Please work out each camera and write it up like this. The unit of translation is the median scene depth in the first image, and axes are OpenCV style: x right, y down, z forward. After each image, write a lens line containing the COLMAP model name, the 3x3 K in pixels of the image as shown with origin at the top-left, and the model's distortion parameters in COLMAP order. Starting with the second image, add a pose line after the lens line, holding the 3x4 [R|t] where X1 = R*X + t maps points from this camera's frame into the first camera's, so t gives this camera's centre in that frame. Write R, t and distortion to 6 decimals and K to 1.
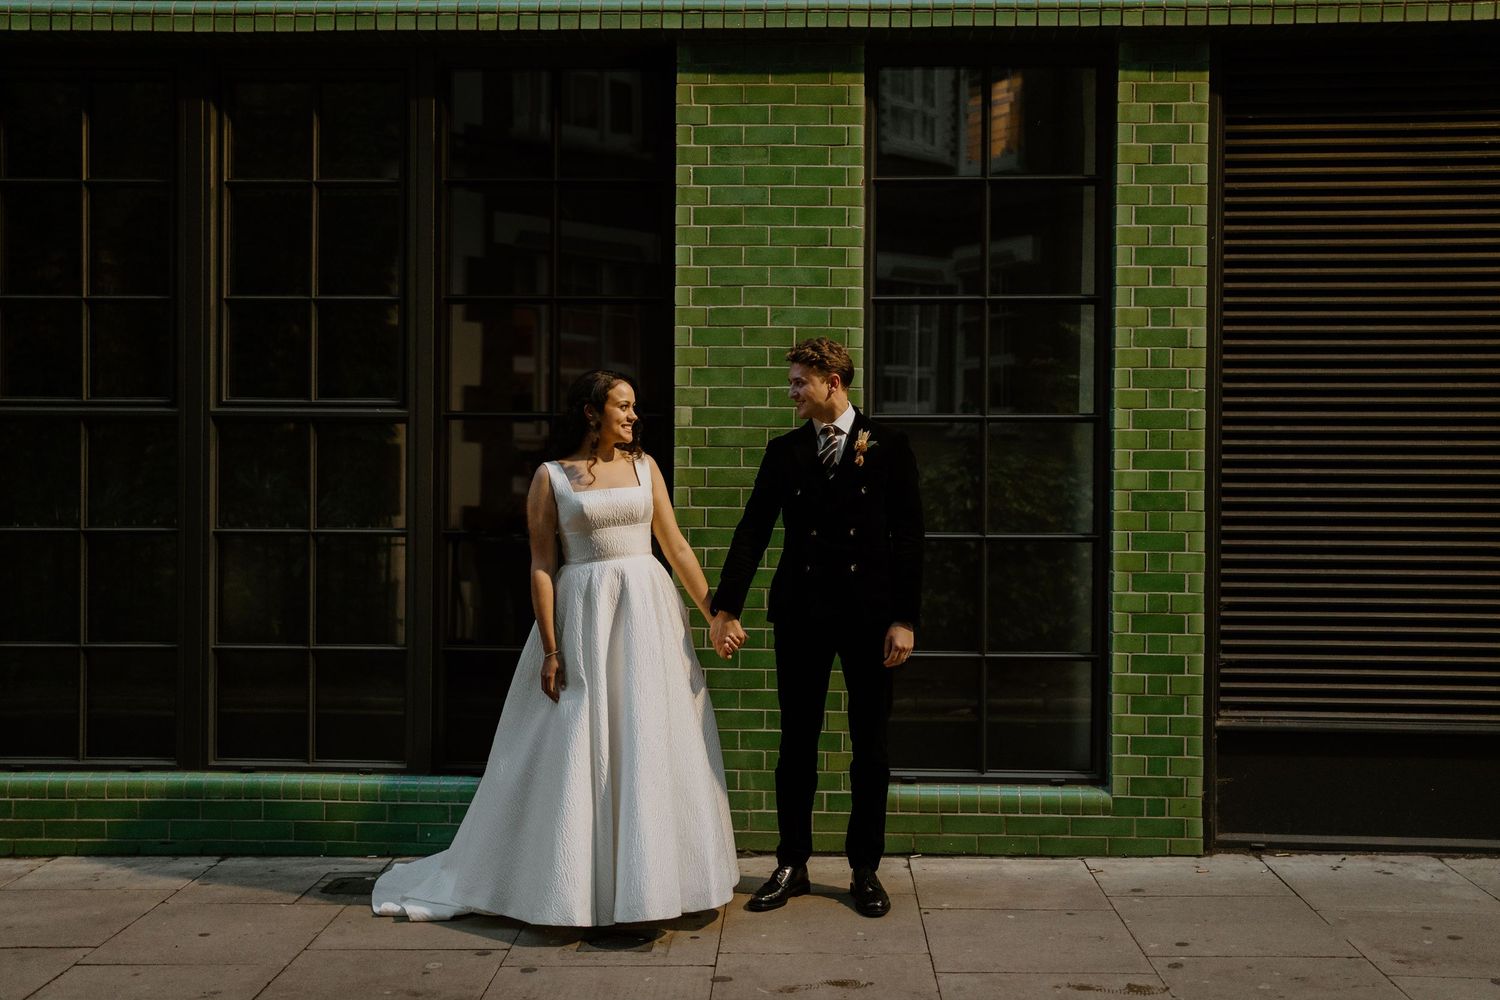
lens RADIAL K [[1504.1, 0, 748.7], [0, 1504.1, 456.7], [0, 0, 1]] dist [0.016052, 0.020456]
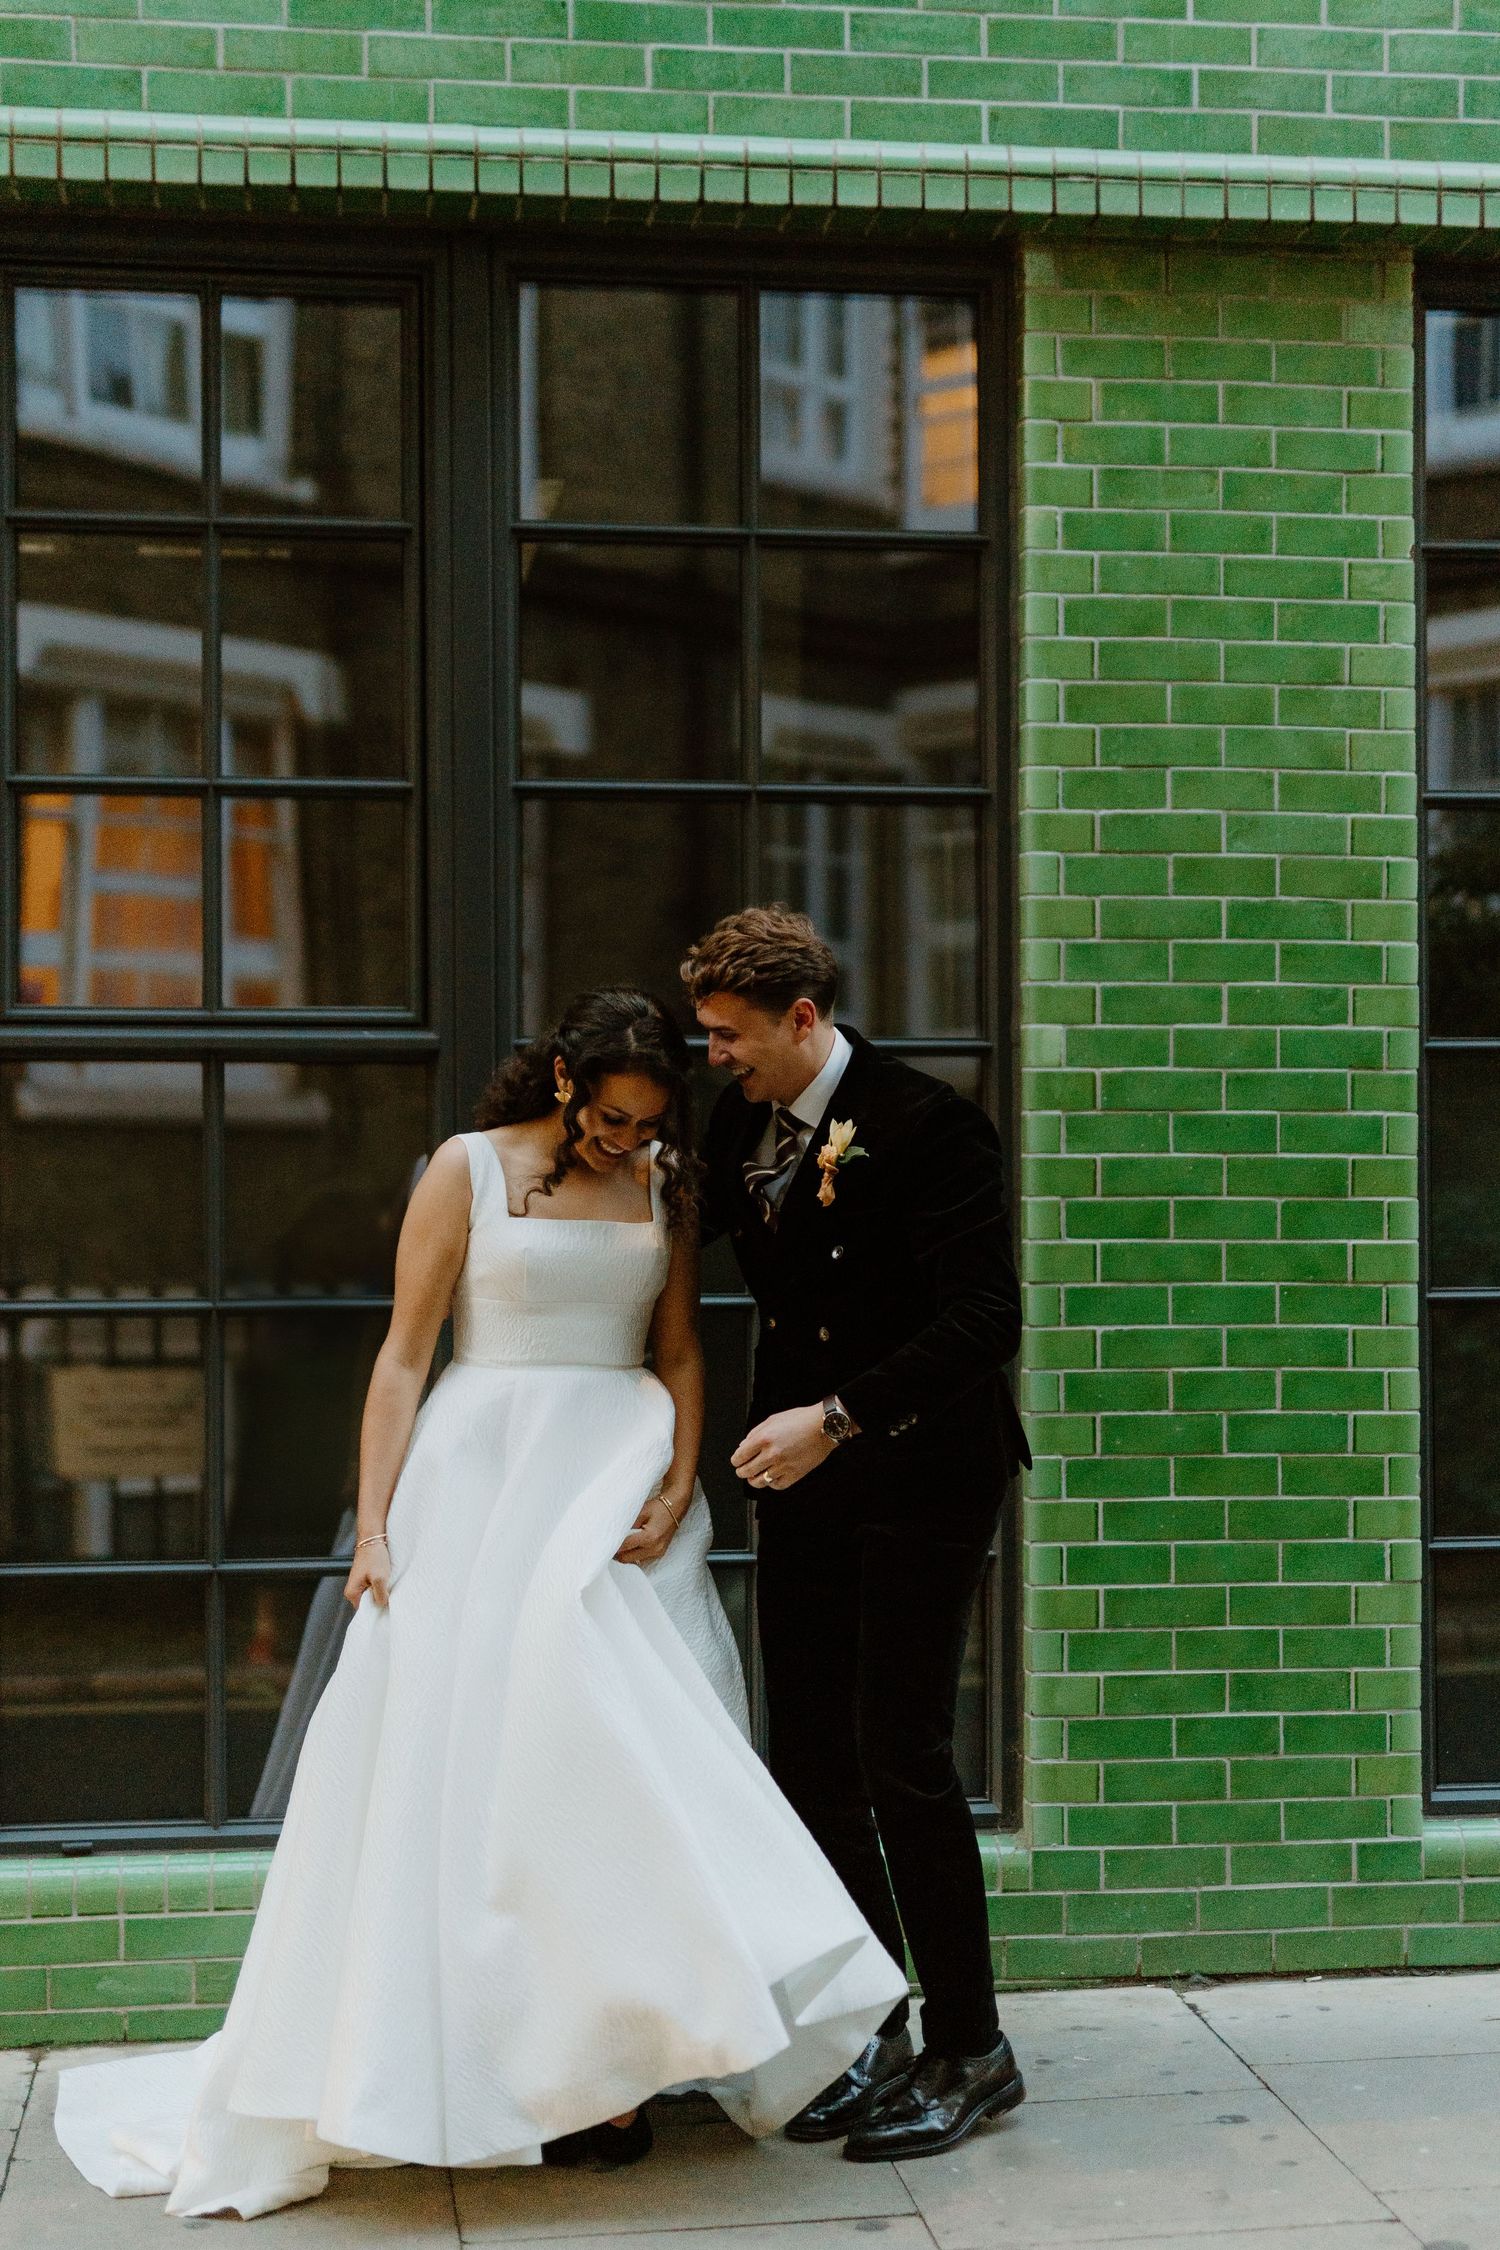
lens RADIAL K [[3286.7, 0, 750.0], [0, 3286.7, 1125.0], [0, 0, 1]] dist [0.040338, -0.021694]
pose [[0.983824, -0.007269, 0.178990, -0.316450], [0.007715, 0.999969, -0.001793, -0.001382], [-0.178971, 0.003144, 0.983849, 0.015477]]
